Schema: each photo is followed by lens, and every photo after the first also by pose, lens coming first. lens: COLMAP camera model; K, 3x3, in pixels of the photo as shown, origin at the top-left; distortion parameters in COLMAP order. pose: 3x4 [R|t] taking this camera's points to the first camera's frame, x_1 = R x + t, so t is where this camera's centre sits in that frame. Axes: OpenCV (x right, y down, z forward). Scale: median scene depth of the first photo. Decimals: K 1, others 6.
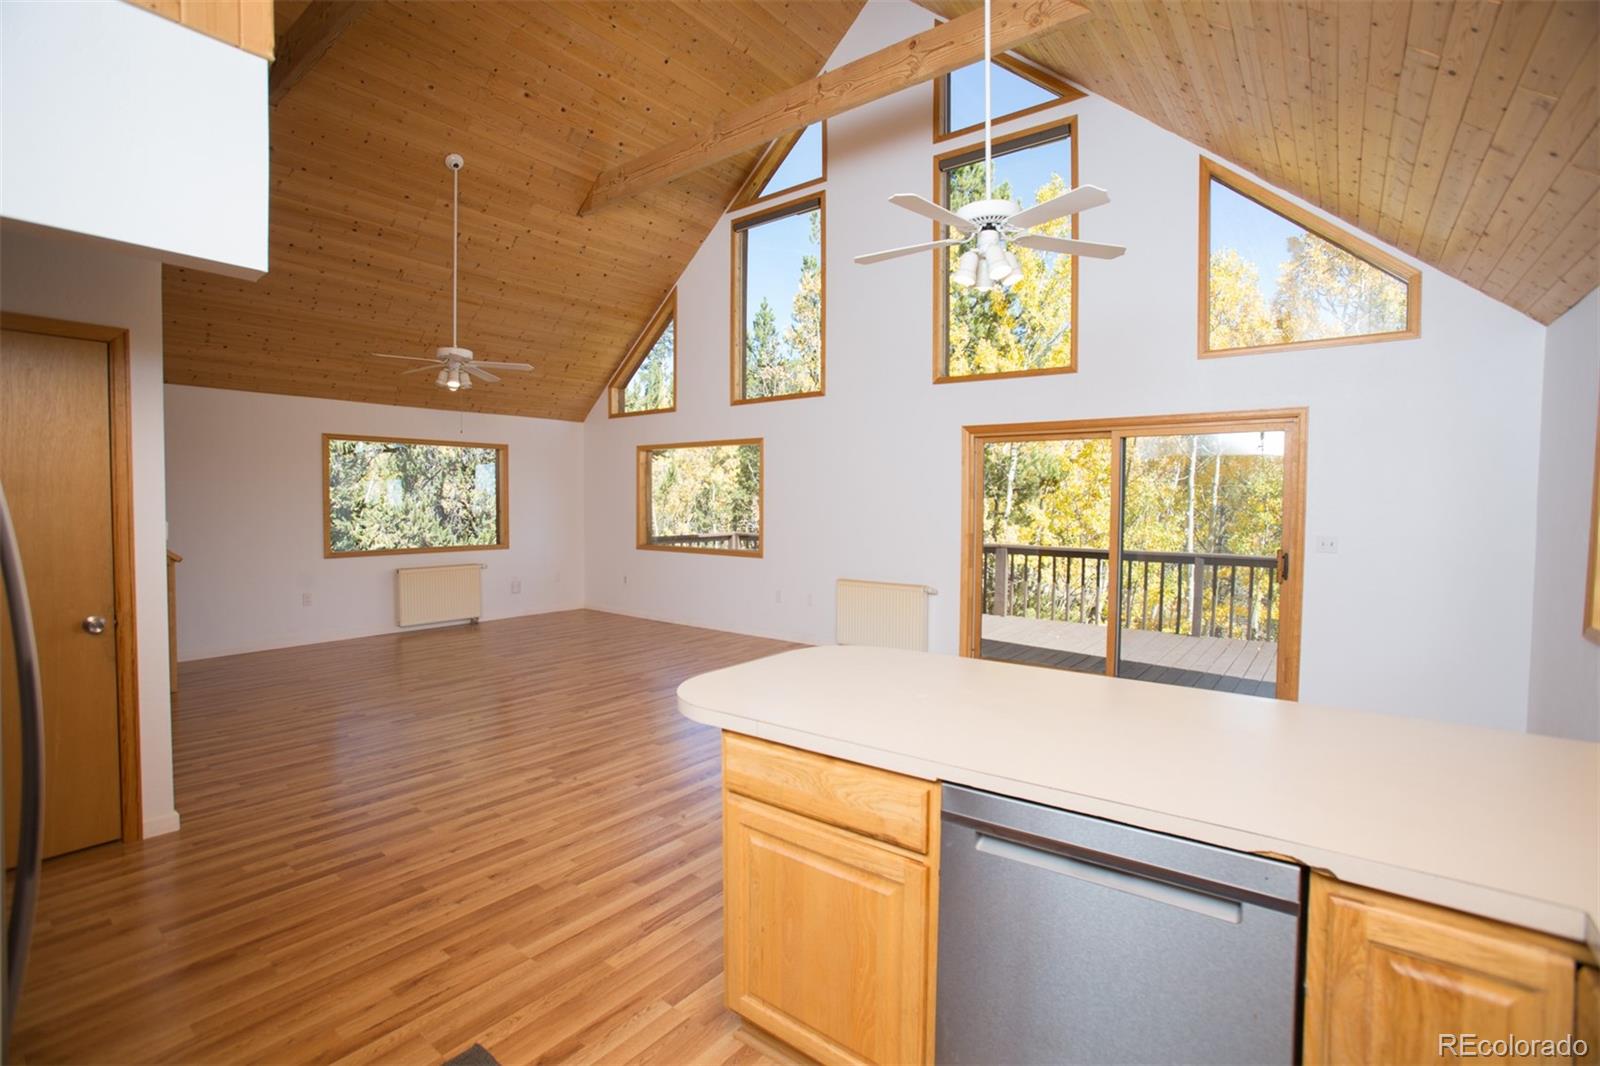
lens RADIAL K [[732.6, 0, 800.7], [0, 732.6, 522.8], [0, 0, 1]] dist [-0.074394, 0.030909]
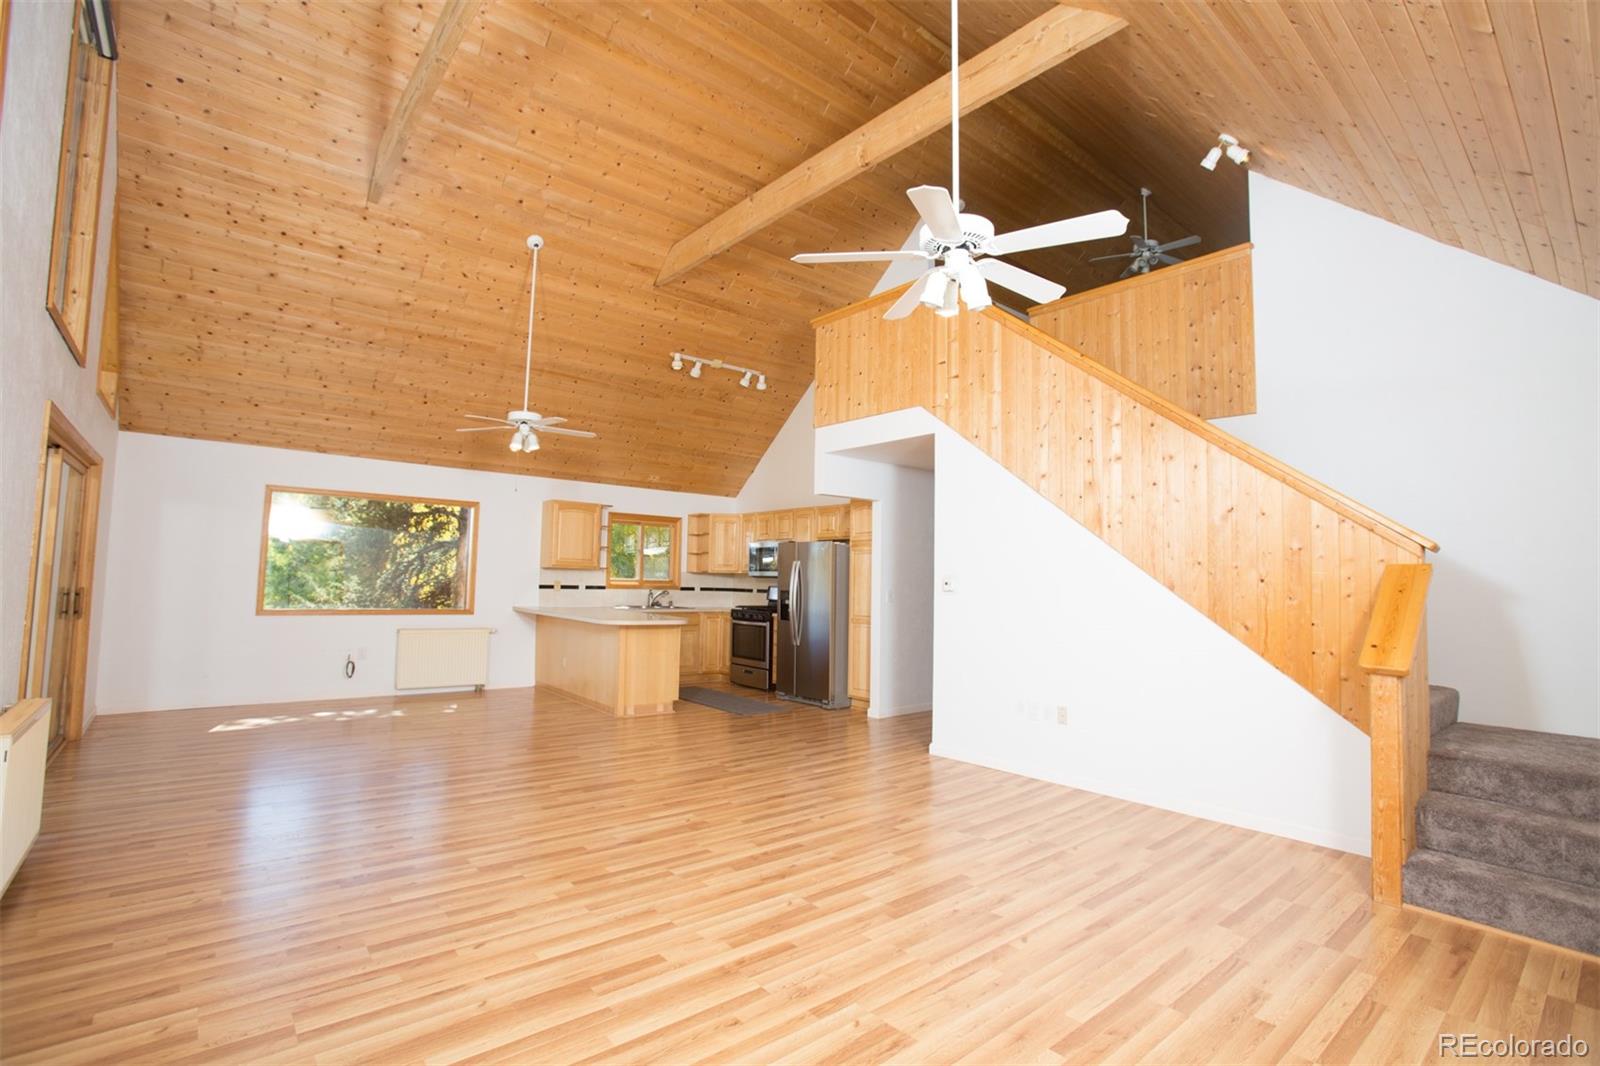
lens RADIAL K [[748.0, 0, 798.5], [0, 748.0, 523.9], [0, 0, 1]] dist [-0.098439, 0.051343]
pose [[-0.976663, -0.009354, 0.214574, -0.494355], [-0.018983, 0.998901, -0.042858, -0.027113], [-0.213937, -0.045931, -0.975767, 1.502985]]
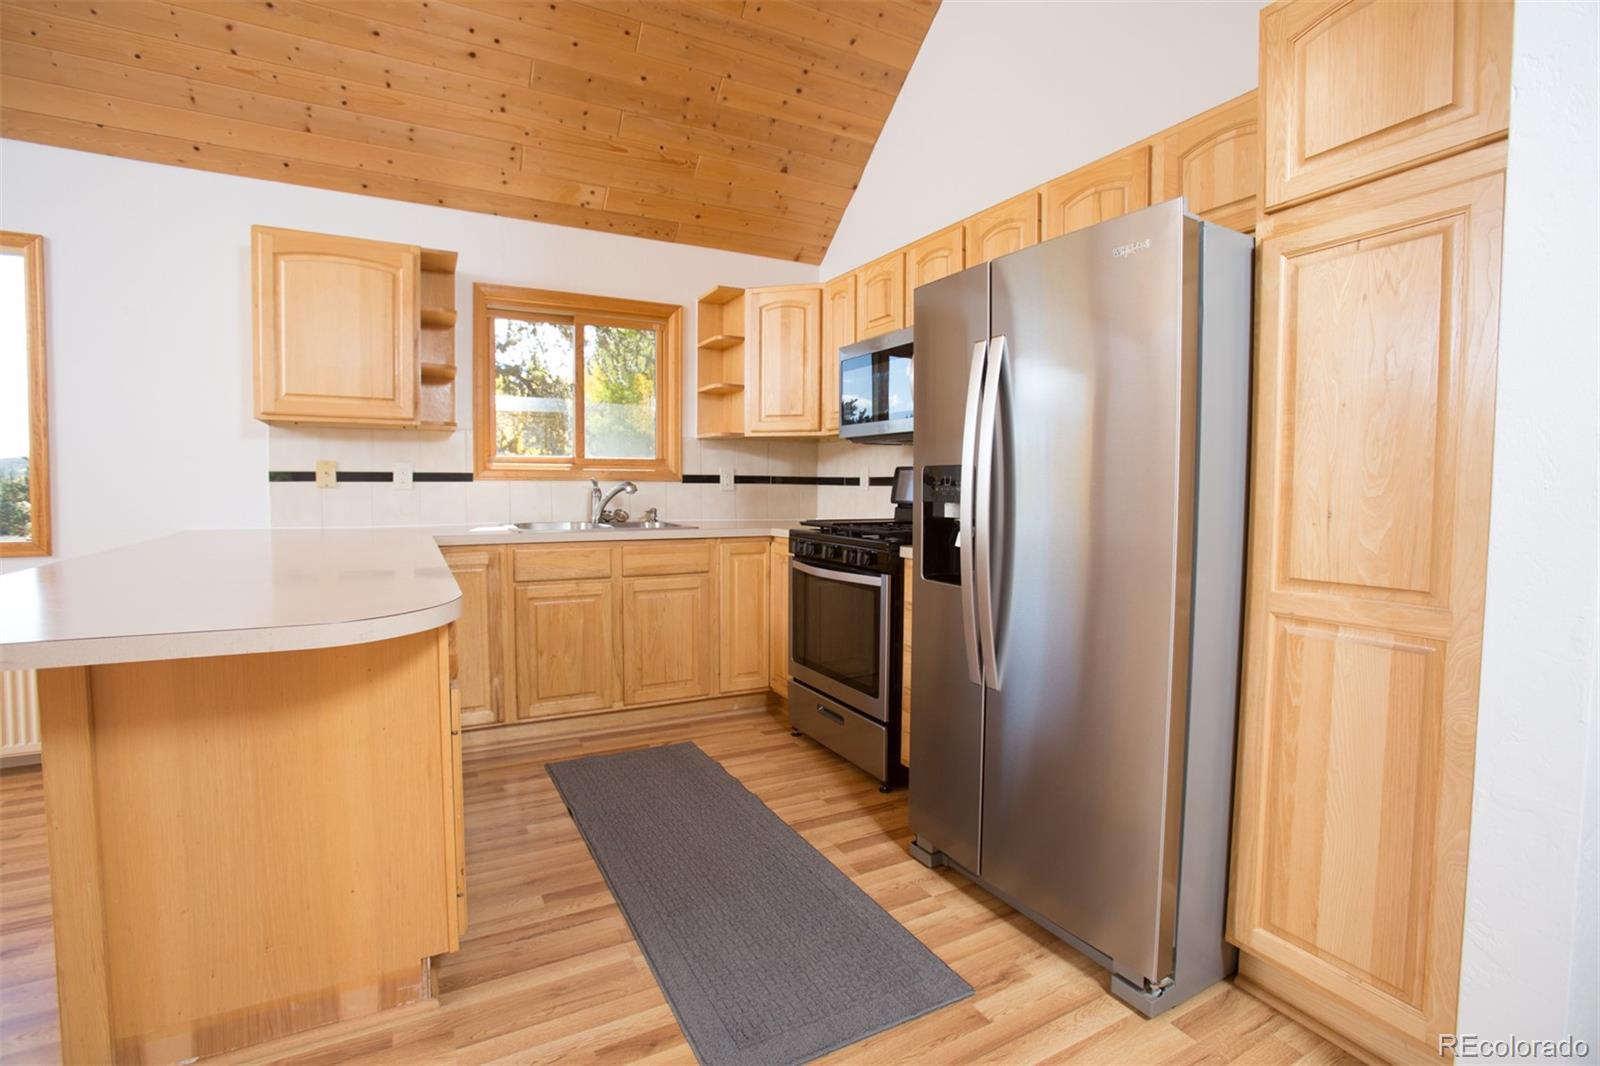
lens RADIAL K [[748.0, 0, 798.5], [0, 748.0, 523.9], [0, 0, 1]] dist [-0.098439, 0.051343]
pose [[-0.913524, -0.034199, 0.405344, -0.256590], [0.000977, 0.996272, 0.086259, 0.033898], [-0.406783, 0.079196, -0.910085, 0.504493]]
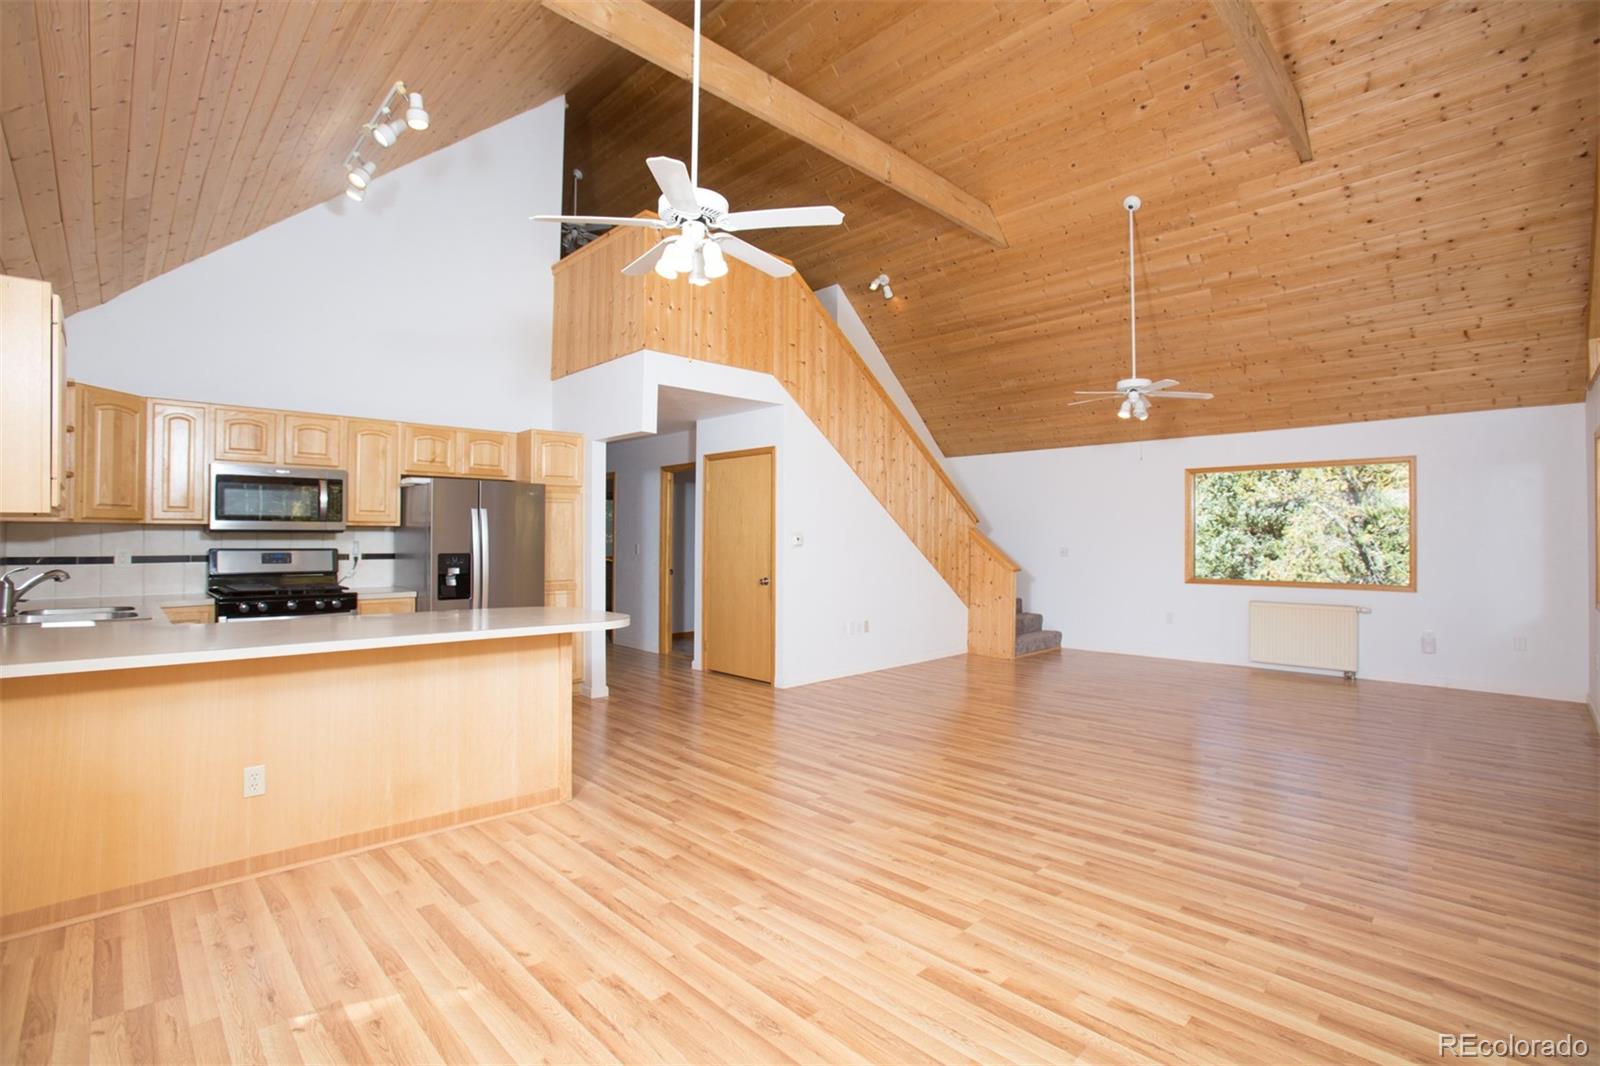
lens RADIAL K [[748.0, 0, 798.5], [0, 748.0, 523.9], [0, 0, 1]] dist [-0.098439, 0.051343]
pose [[-0.135941, -0.021945, -0.990474, 0.633504], [-0.037422, 0.999155, -0.017001, 0.001325], [0.990010, 0.034754, -0.136648, 0.681223]]
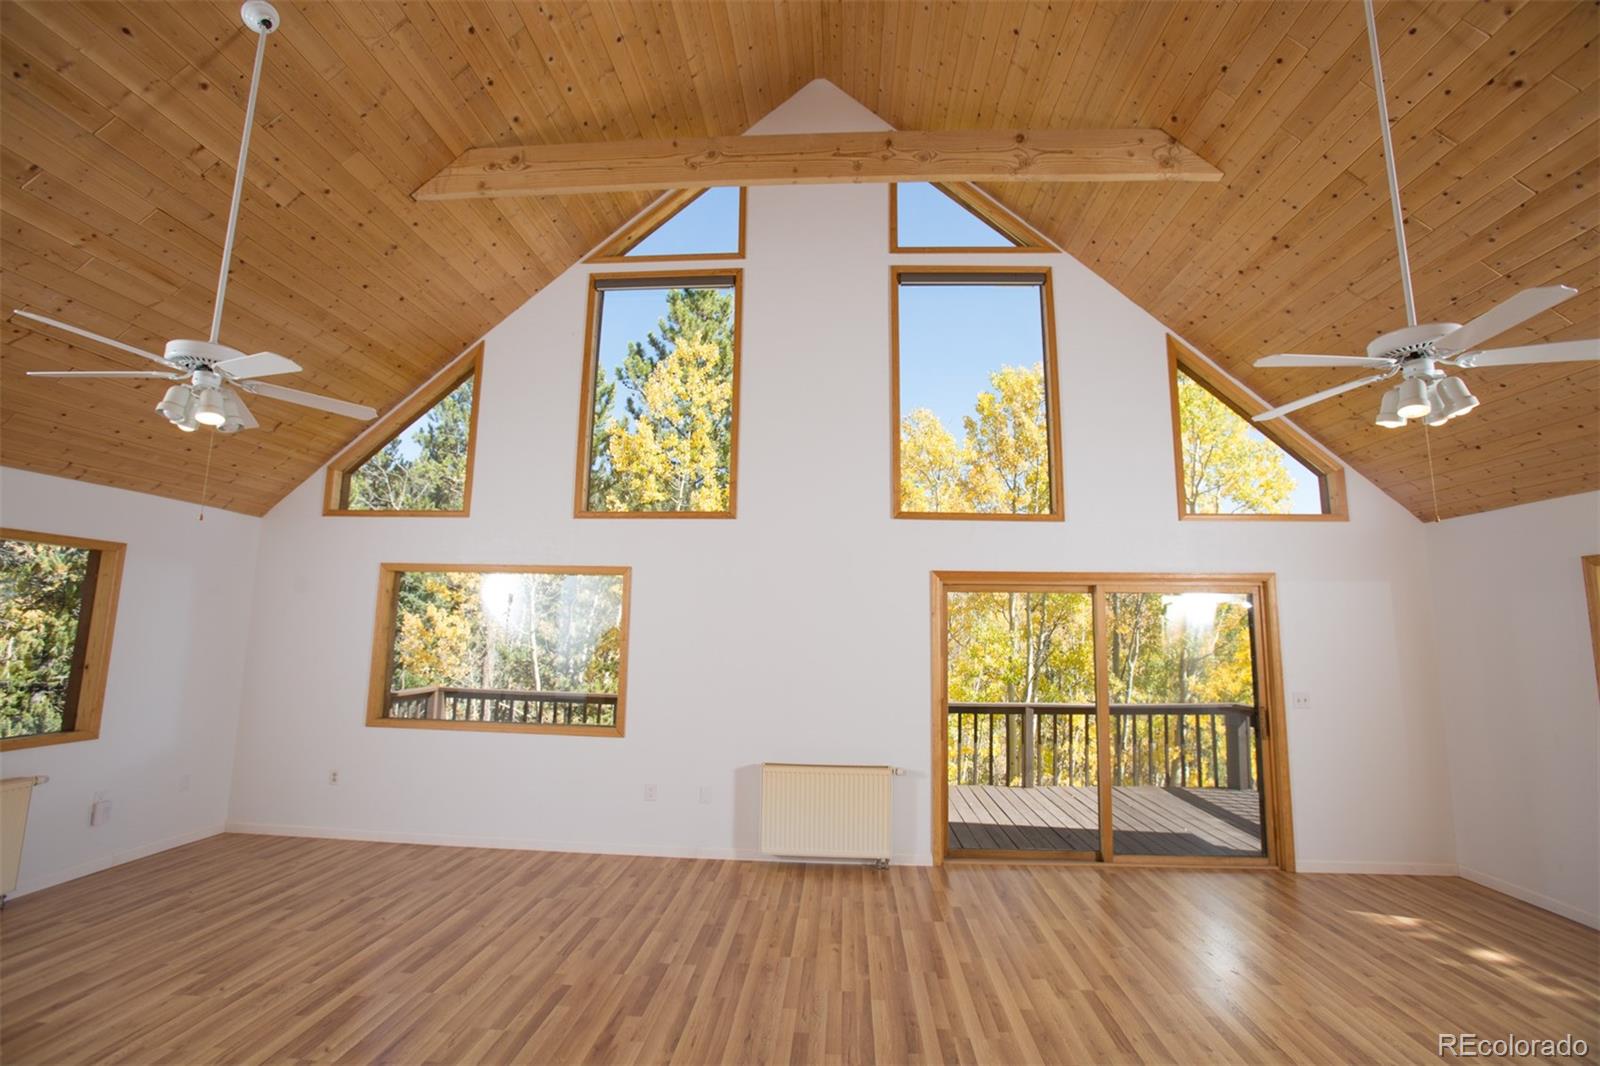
lens RADIAL K [[730.3, 0, 800.0], [0, 730.3, 533.0], [0, 0, 1]] dist [-0.077419, 0.022766]
pose [[0.827579, 0.094230, 0.553384, -0.405684], [0.004119, 0.984764, -0.173845, -0.030769], [-0.561334, 0.146150, 0.814582, 0.415181]]
